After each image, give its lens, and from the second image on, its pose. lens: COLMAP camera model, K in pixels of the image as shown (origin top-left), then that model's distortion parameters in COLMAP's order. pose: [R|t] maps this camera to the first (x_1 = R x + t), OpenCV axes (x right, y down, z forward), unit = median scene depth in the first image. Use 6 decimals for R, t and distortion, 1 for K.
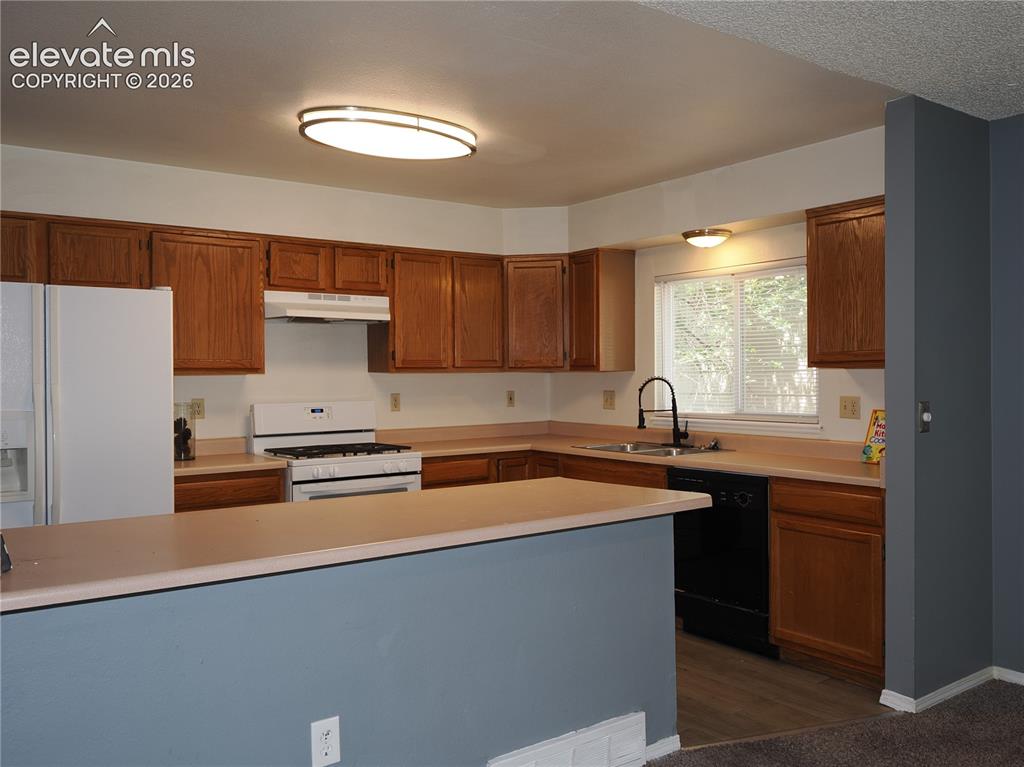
lens RADIAL K [[848.3, 0, 512.0], [0, 848.3, 383.5], [0, 0, 1]] dist [0.005444, 0.000219]
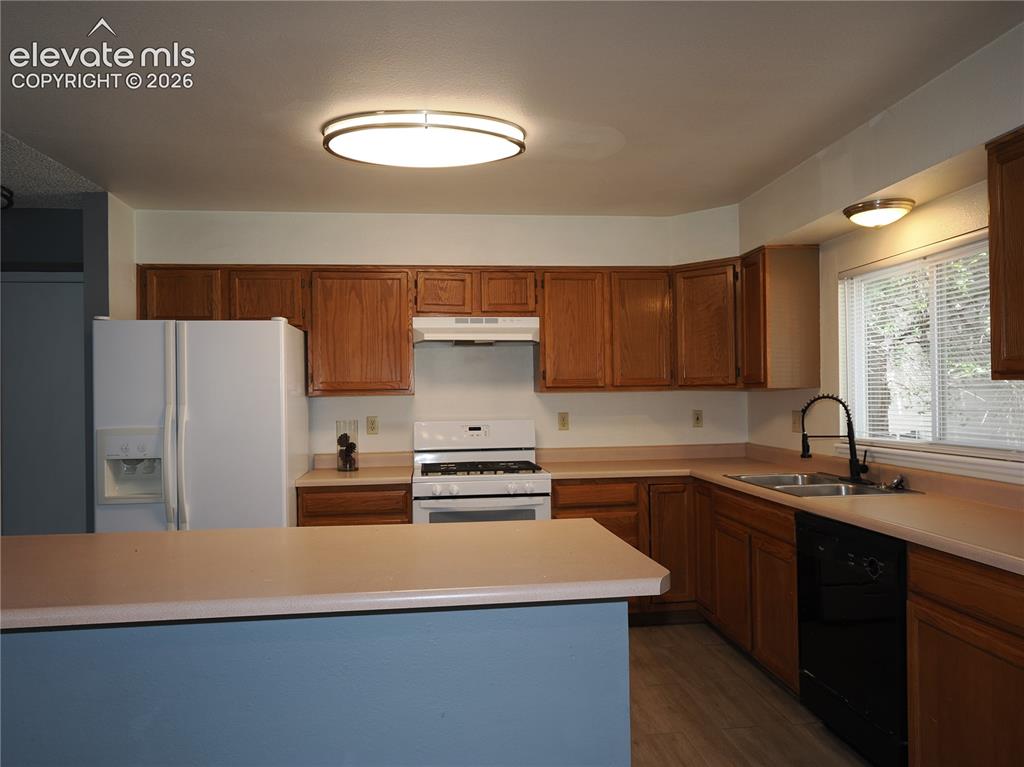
lens RADIAL K [[681.5, 0, 508.6], [0, 681.5, 397.3], [0, 0, 1]] dist [-0.002187, -0.002244]
pose [[0.870900, -0.004898, -0.491435, 0.231692], [0.001926, 0.999977, -0.006554, -0.001524], [0.491456, 0.004761, 0.870889, 0.291162]]
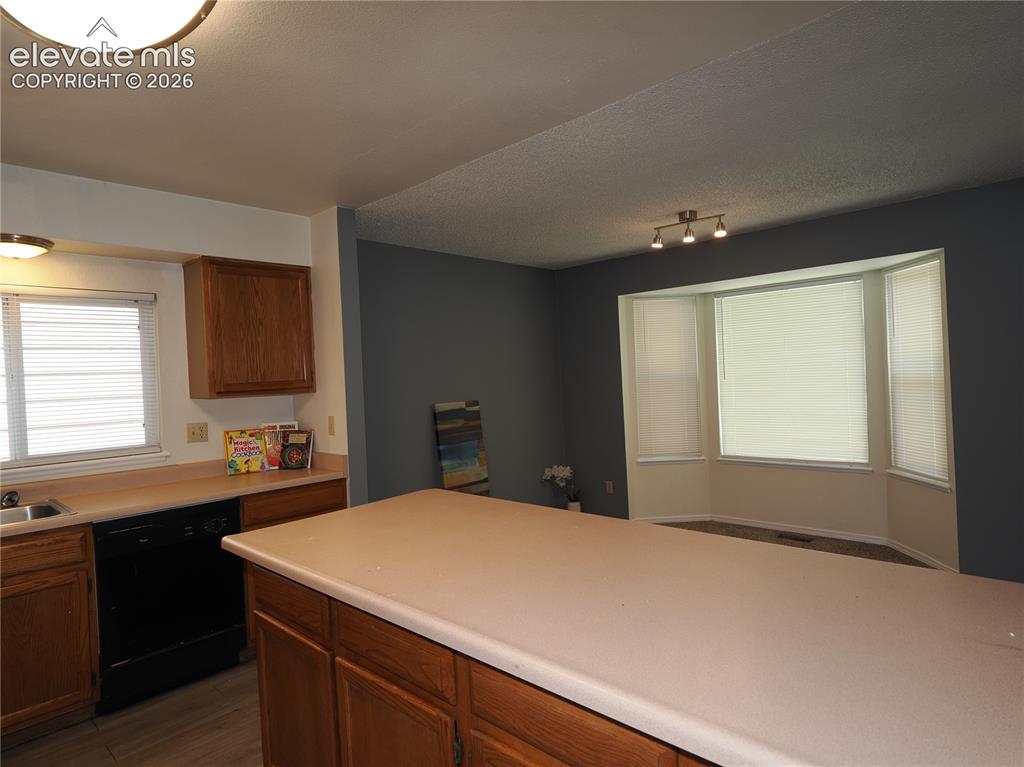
lens RADIAL K [[606.5, 0, 503.6], [0, 606.5, 382.8], [0, 0, 1]] dist [0.005997, 0.004105]
pose [[-0.164257, 0.006598, 0.986395, -0.411299], [0.057160, 0.998361, 0.002841, -0.014911], [-0.984760, 0.056849, -0.164365, 0.619405]]
